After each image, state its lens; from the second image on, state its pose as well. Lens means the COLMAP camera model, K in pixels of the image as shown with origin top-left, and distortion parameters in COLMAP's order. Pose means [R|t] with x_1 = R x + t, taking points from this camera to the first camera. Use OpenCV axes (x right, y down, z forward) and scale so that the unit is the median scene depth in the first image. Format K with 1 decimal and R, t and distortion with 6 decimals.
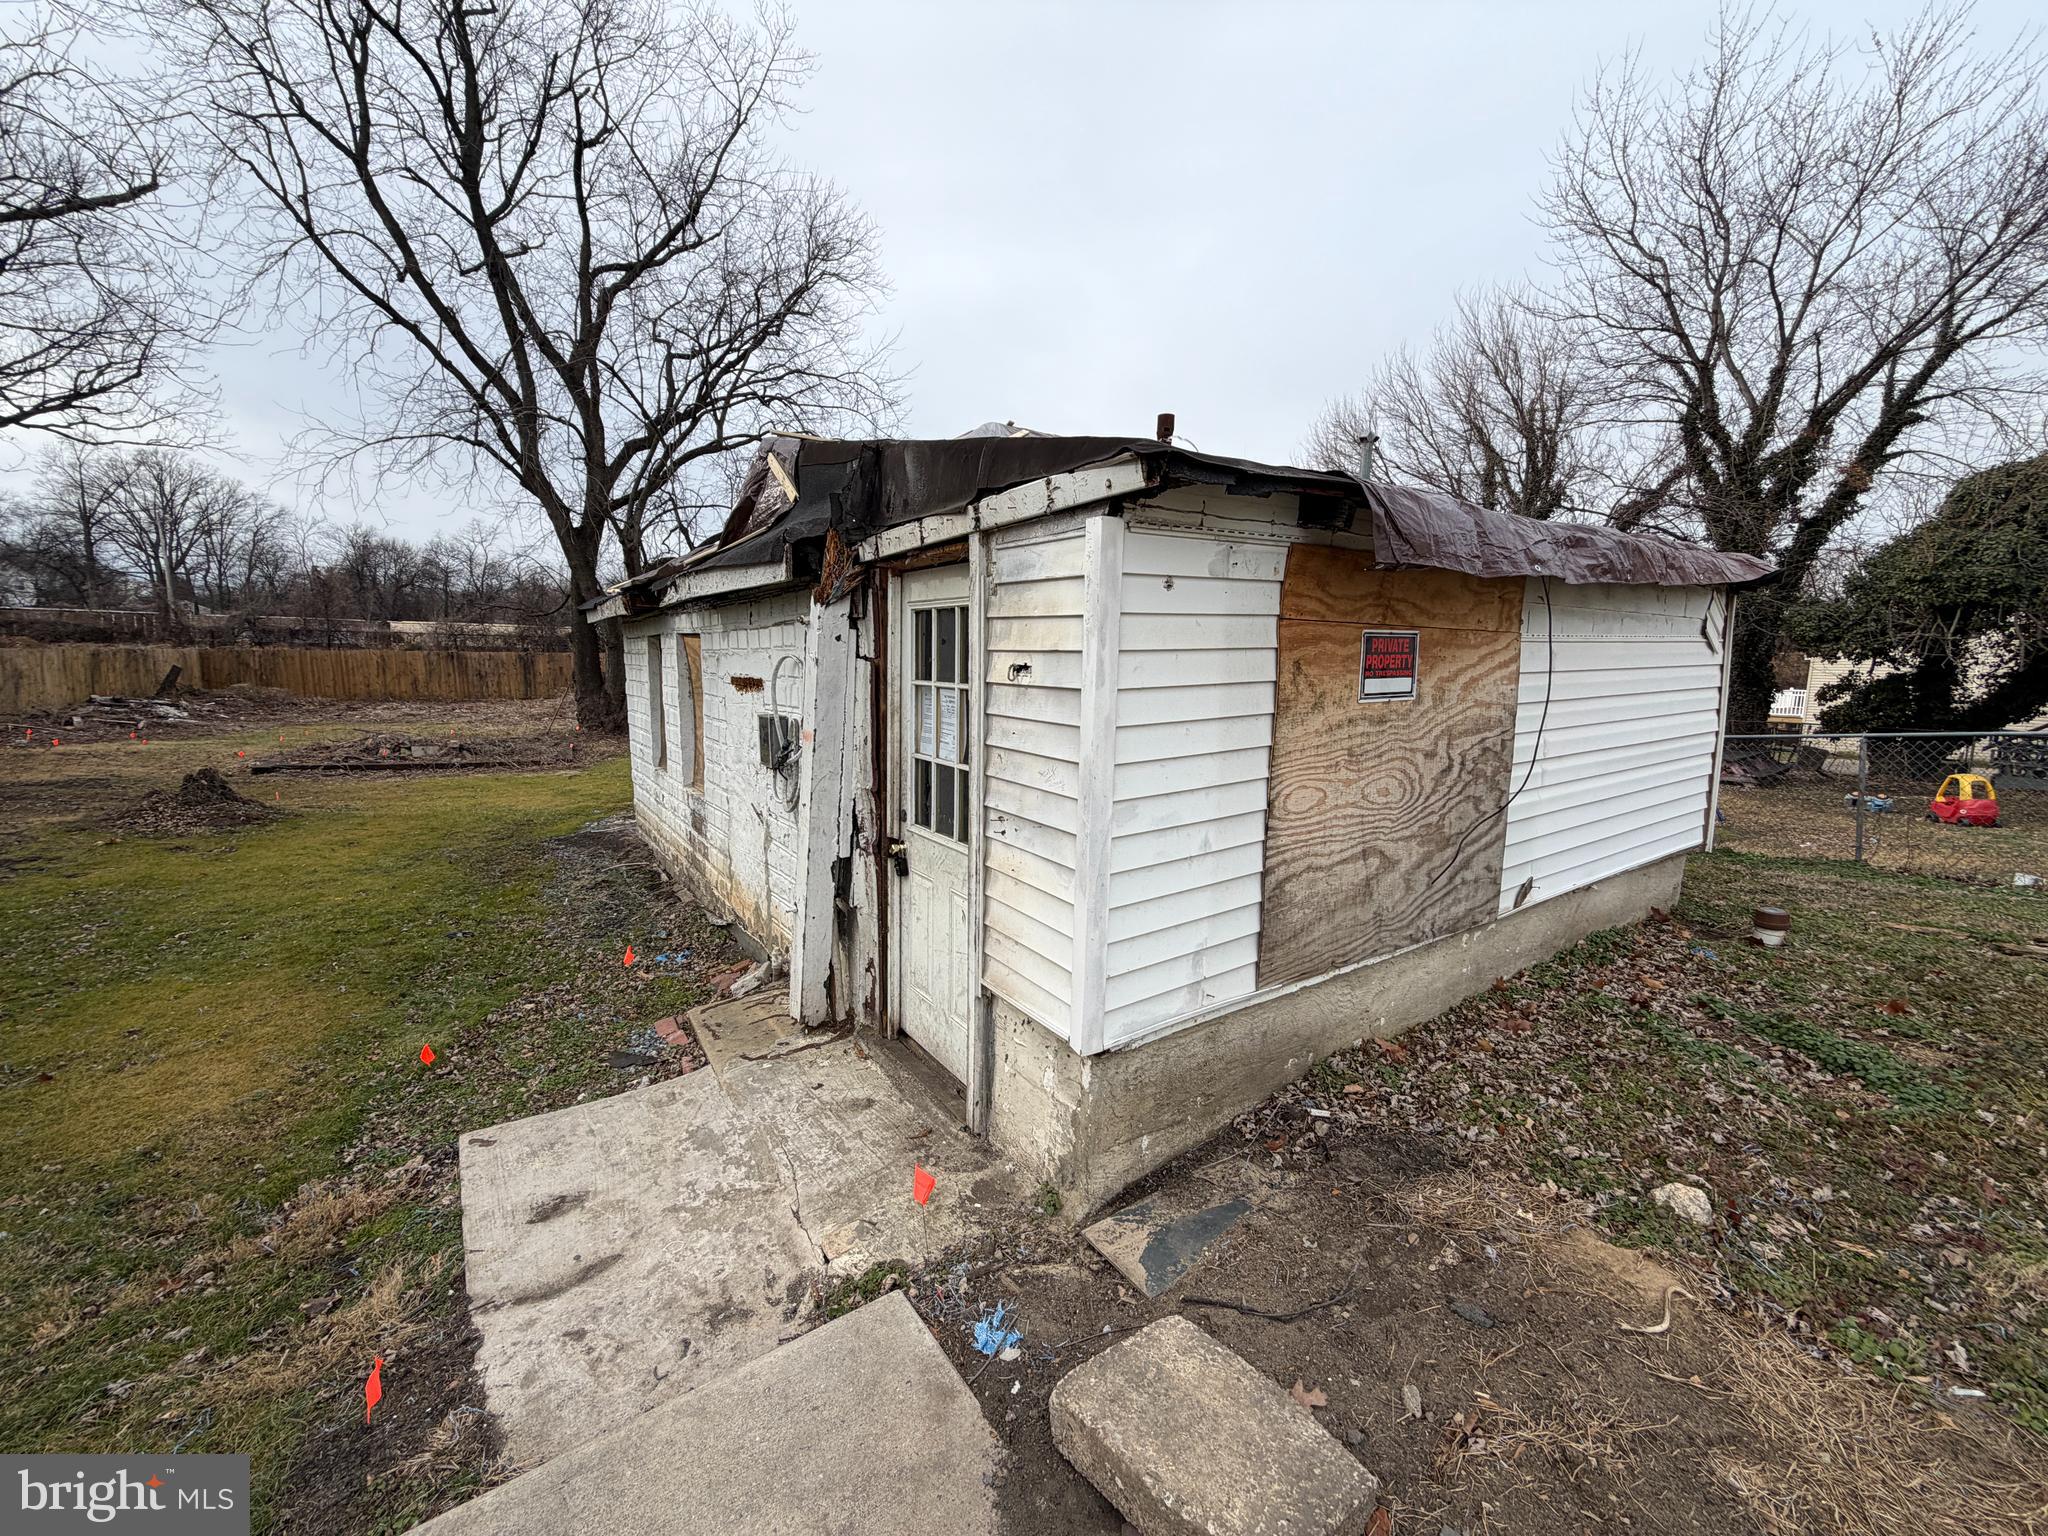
lens RADIAL K [[836.9, 0, 1033.2], [0, 836.9, 764.2], [0, 0, 1]] dist [0.003732, 0.000375]
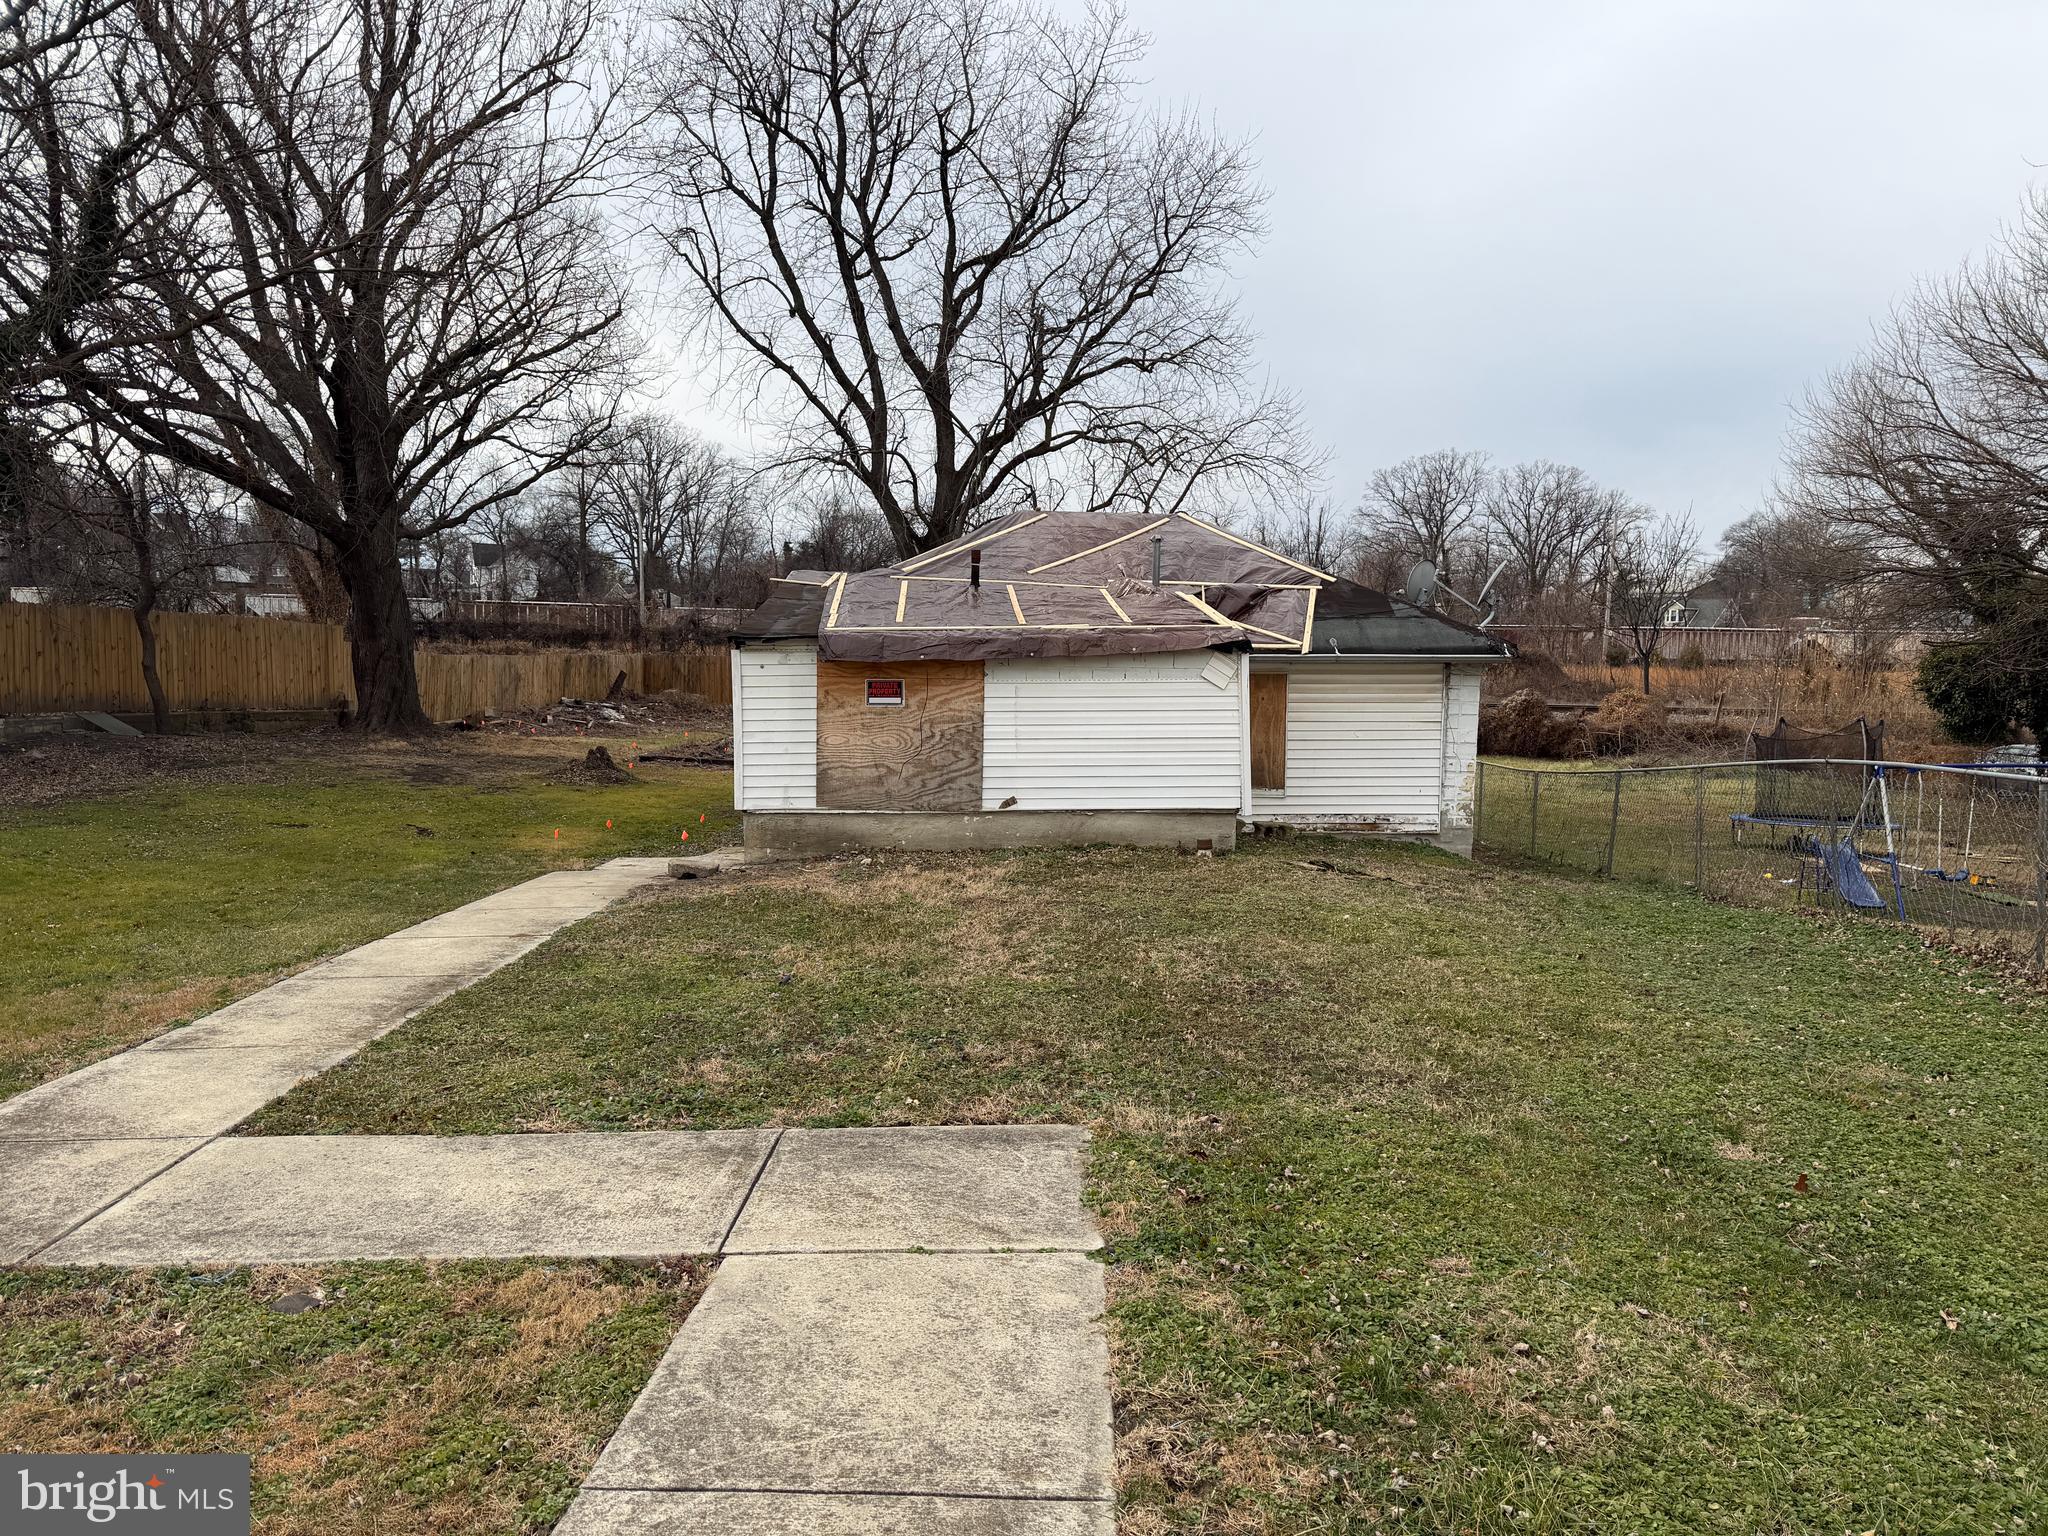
lens RADIAL K [[1437.7, 0, 1024.0], [0, 1437.7, 768.0], [0, 0, 1]] dist [0.127526, -0.001311]
pose [[0.856721, 0.047742, -0.513565, 0.442757], [-0.075504, 0.996589, -0.033309, 0.033027], [0.510223, 0.067312, 0.857404, -0.370490]]
